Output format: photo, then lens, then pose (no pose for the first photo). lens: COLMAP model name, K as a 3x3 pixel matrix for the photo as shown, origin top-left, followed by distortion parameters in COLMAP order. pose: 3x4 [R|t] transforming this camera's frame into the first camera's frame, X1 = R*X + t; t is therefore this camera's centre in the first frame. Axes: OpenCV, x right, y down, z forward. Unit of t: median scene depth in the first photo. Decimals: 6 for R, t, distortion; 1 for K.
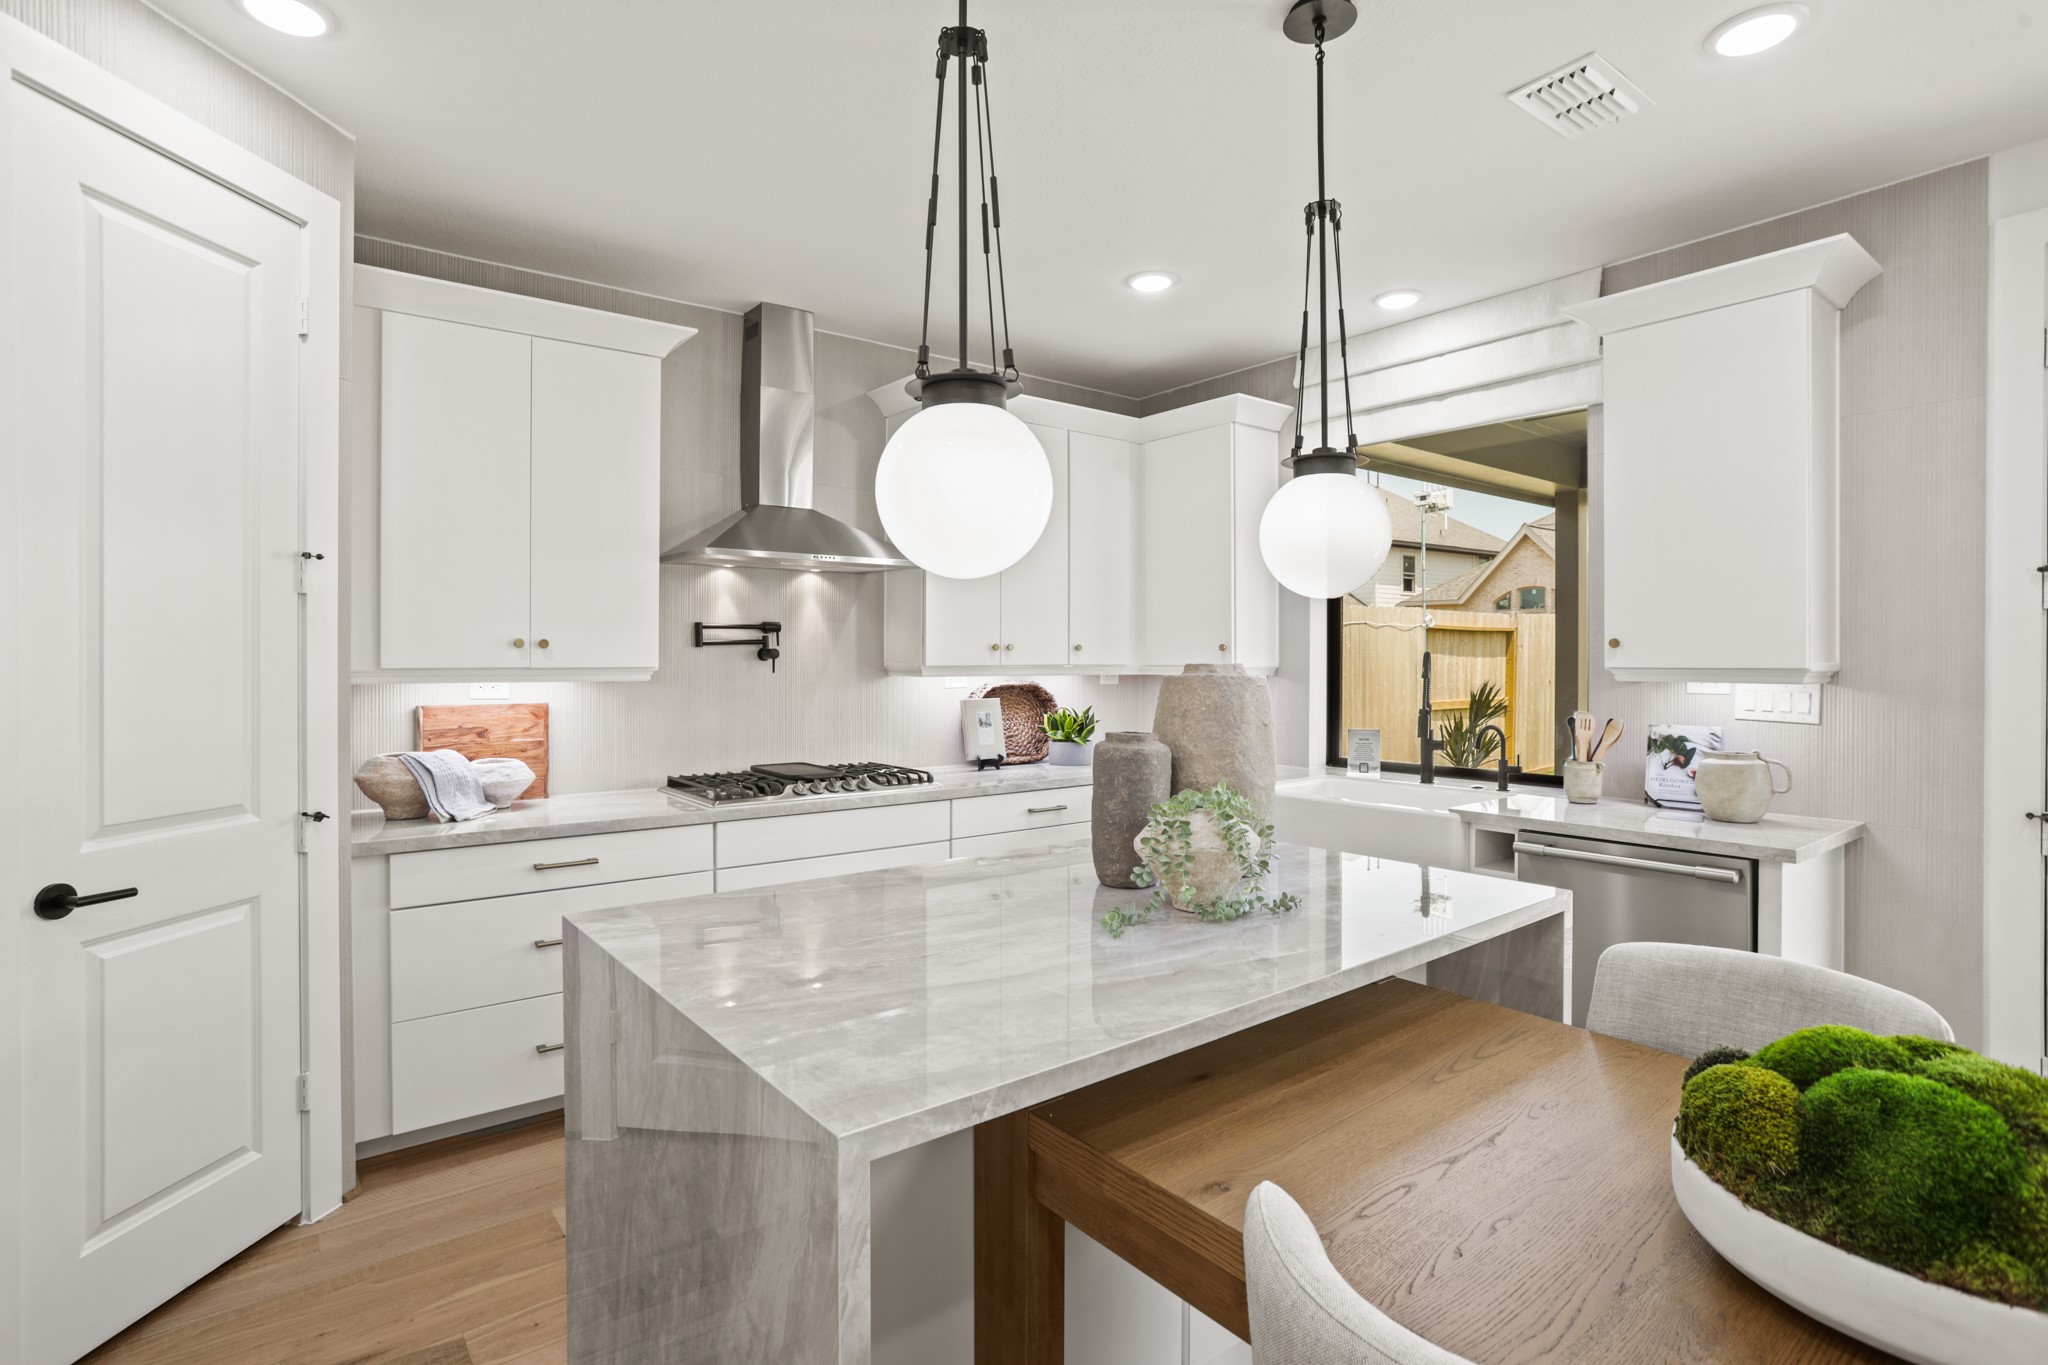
lens RADIAL K [[995.5, 0, 1002.4], [0, 995.5, 664.7], [0, 0, 1]] dist [-0.058051, 0.031877]
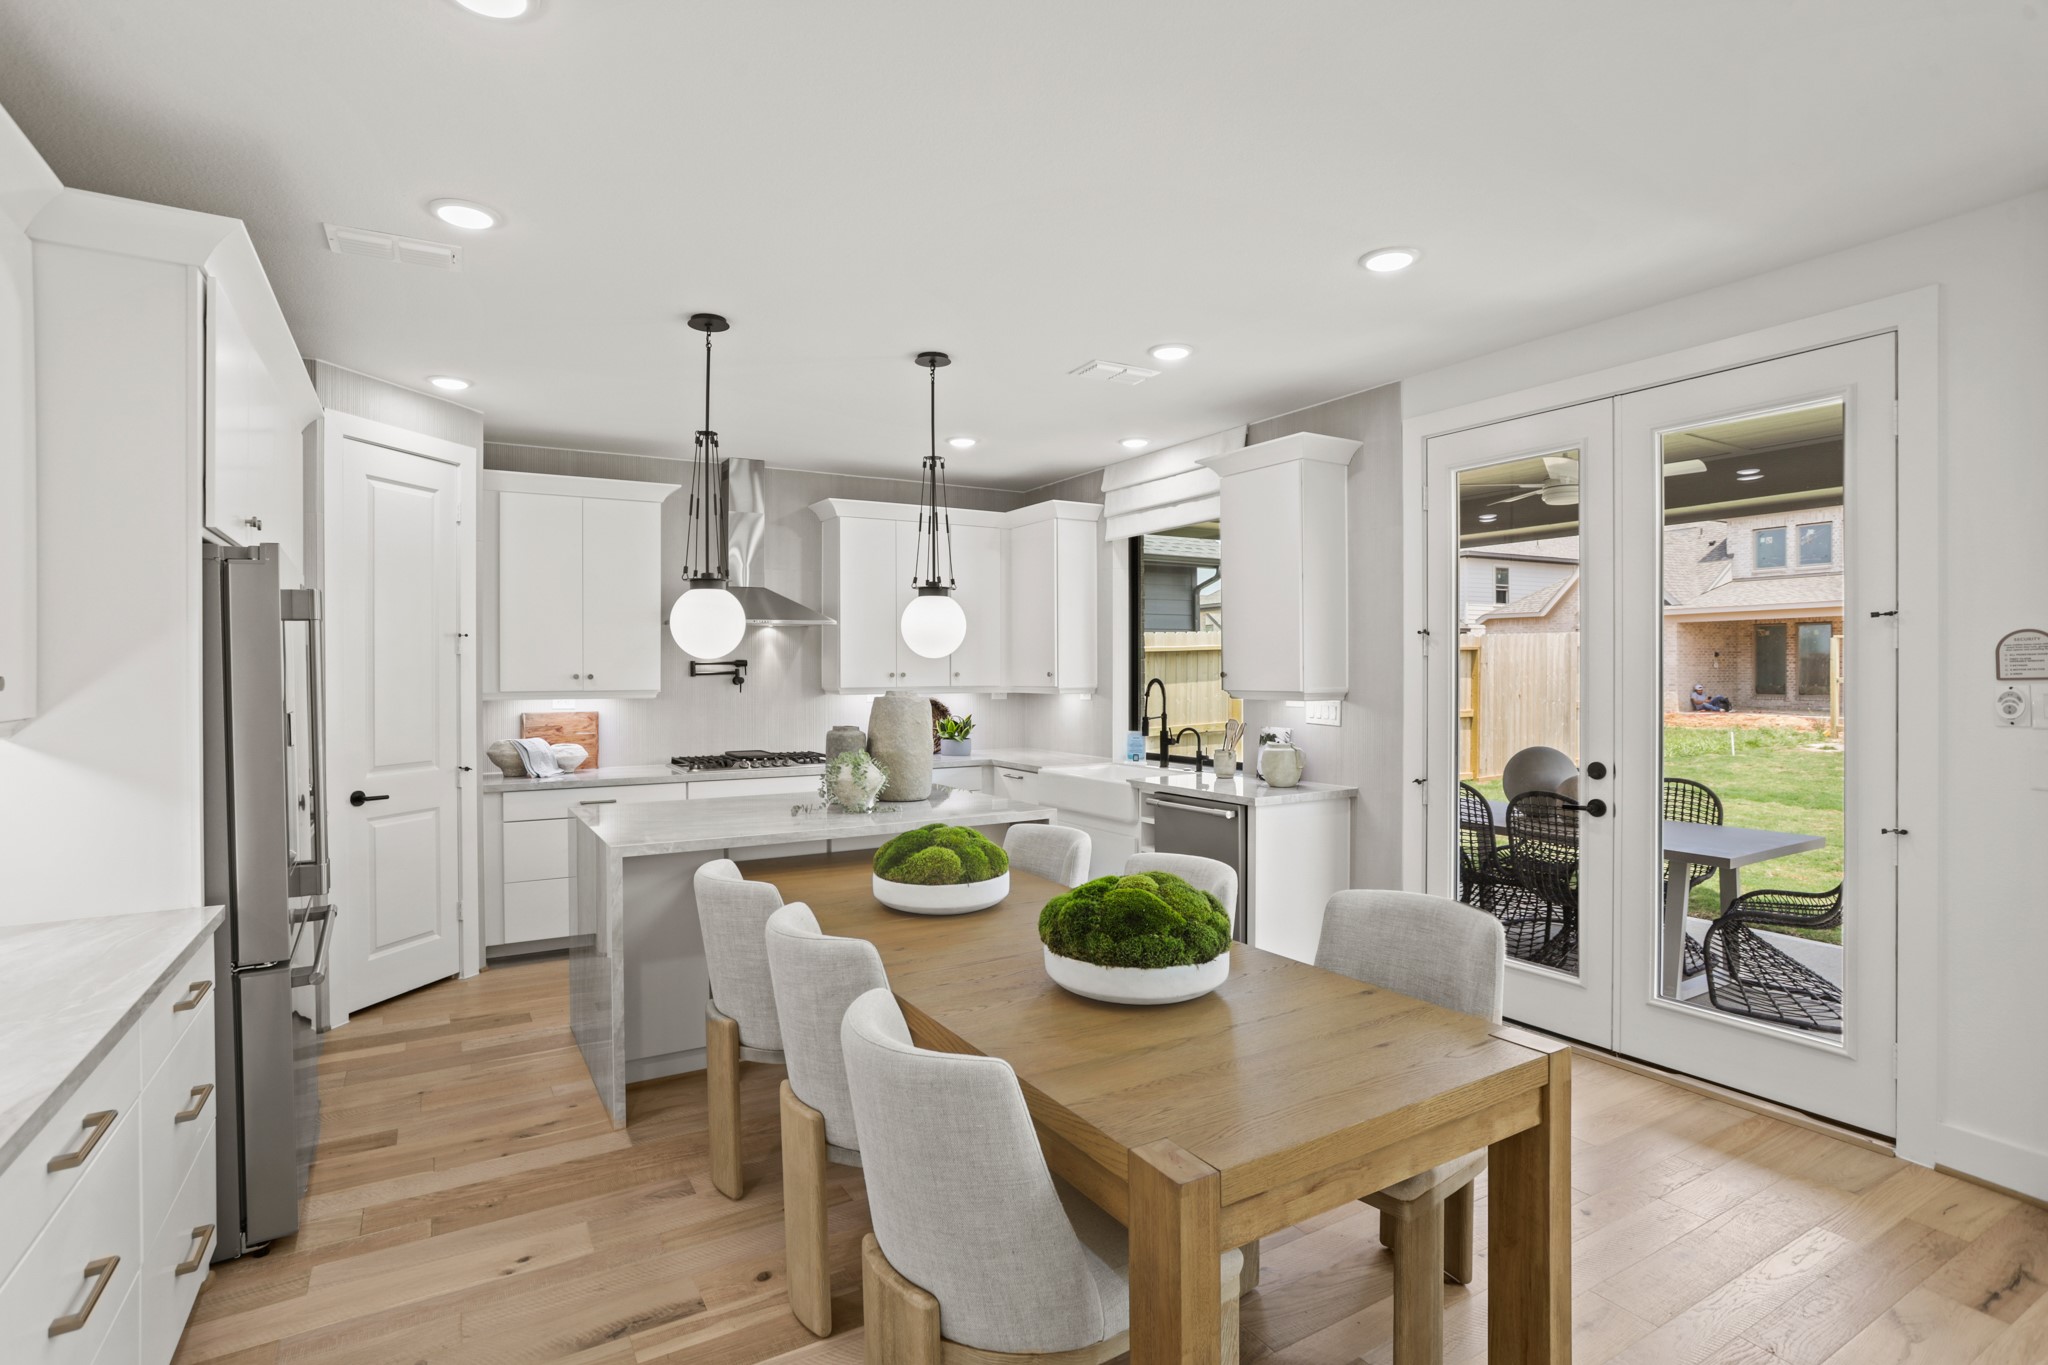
lens RADIAL K [[998.2, 0, 1002.9], [0, 998.2, 678.5], [0, 0, 1]] dist [-0.055196, 0.033493]
pose [[0.992304, -0.002626, -0.123796, 0.450413], [0.002851, 0.999995, 0.001648, -0.018691], [0.123791, -0.001988, 0.992306, -0.610052]]
